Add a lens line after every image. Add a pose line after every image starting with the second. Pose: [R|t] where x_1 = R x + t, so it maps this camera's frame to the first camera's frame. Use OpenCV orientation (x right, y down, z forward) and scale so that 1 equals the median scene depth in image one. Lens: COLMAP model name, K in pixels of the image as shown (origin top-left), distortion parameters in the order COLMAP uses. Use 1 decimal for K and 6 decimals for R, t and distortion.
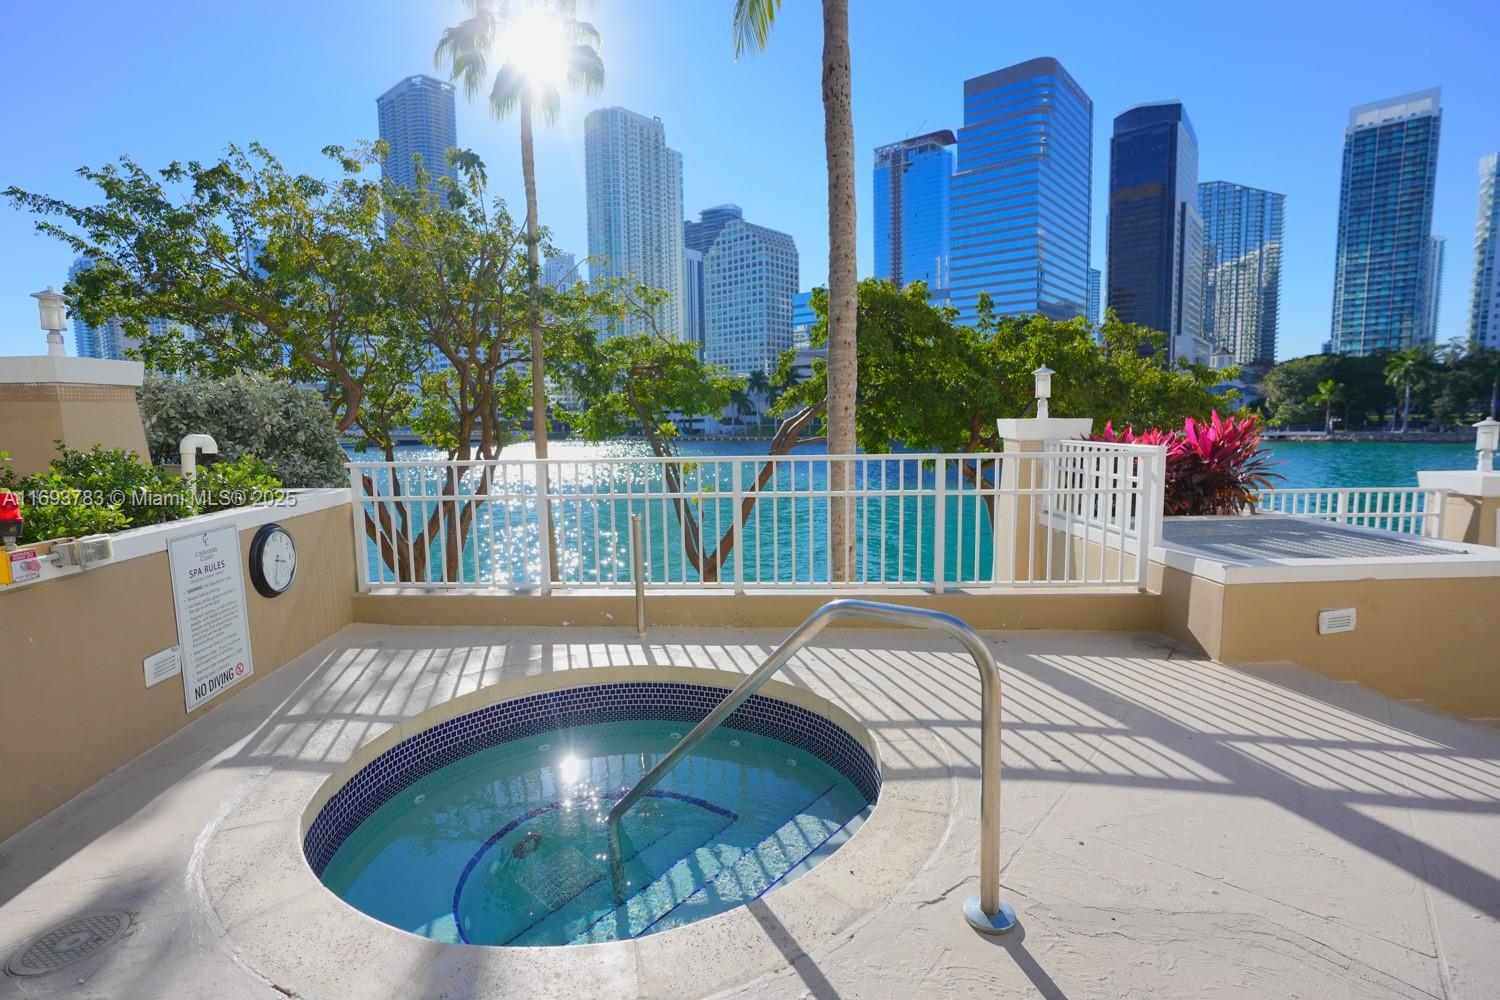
lens RADIAL K [[729.7, 0, 747.0], [0, 729.7, 502.3], [0, 0, 1]] dist [-0.072581, 0.039278]
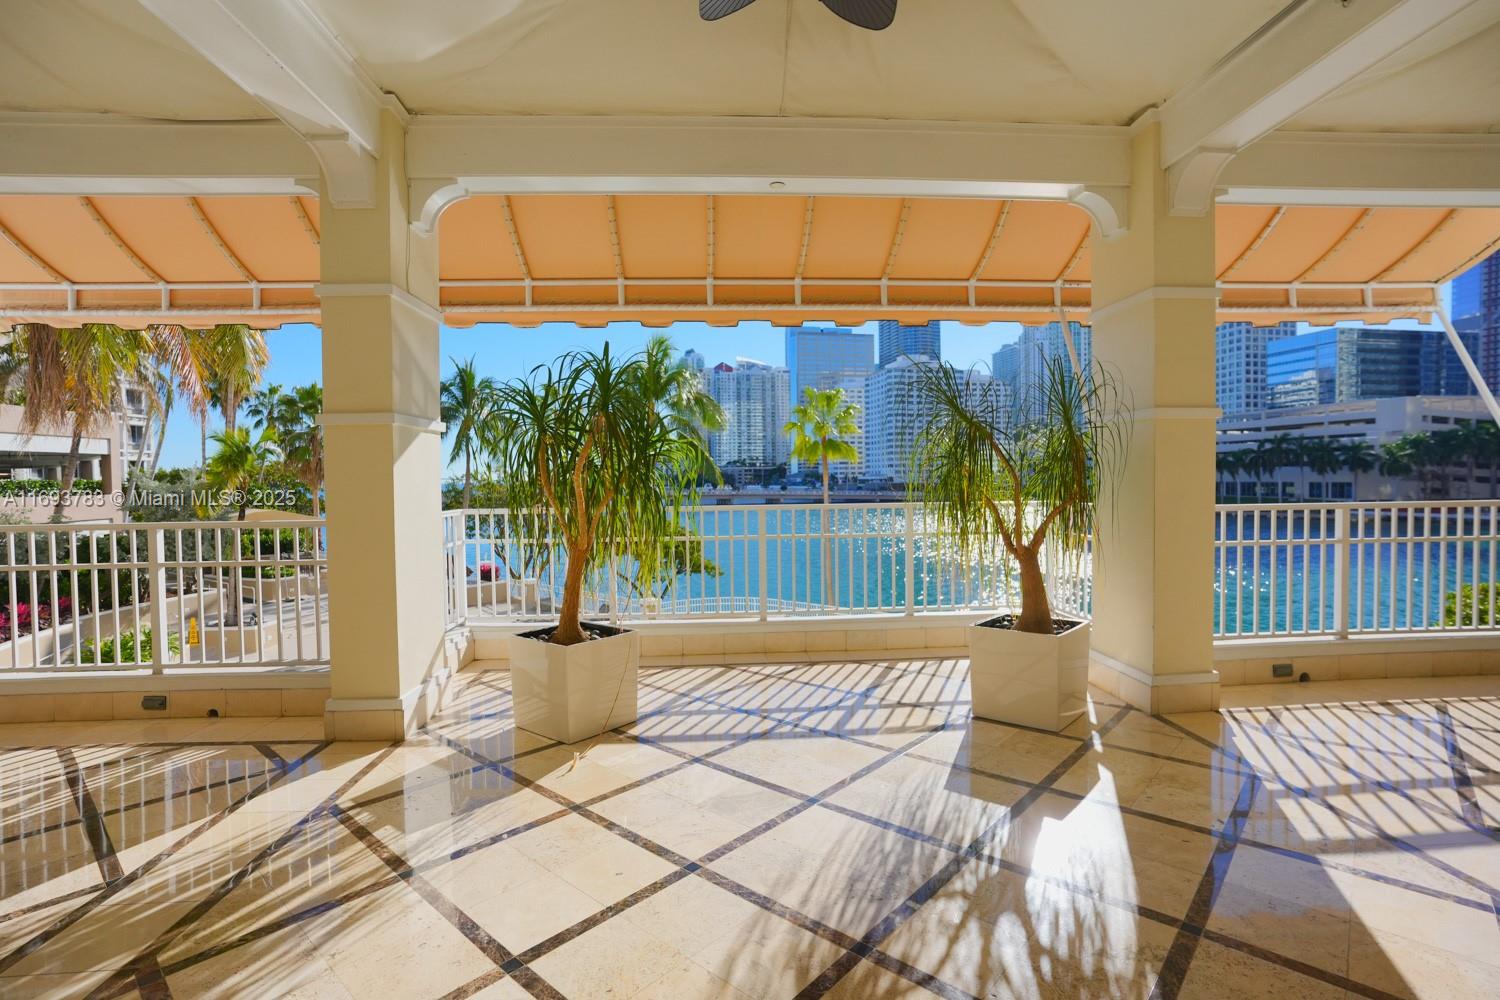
lens RADIAL K [[729.7, 0, 747.0], [0, 729.7, 502.3], [0, 0, 1]] dist [-0.072581, 0.039278]
pose [[0.780433, 0.030187, -0.624510, 1.159839], [-0.073409, 0.996349, -0.043577, -0.097944], [0.620915, 0.079854, 0.779800, -0.439676]]
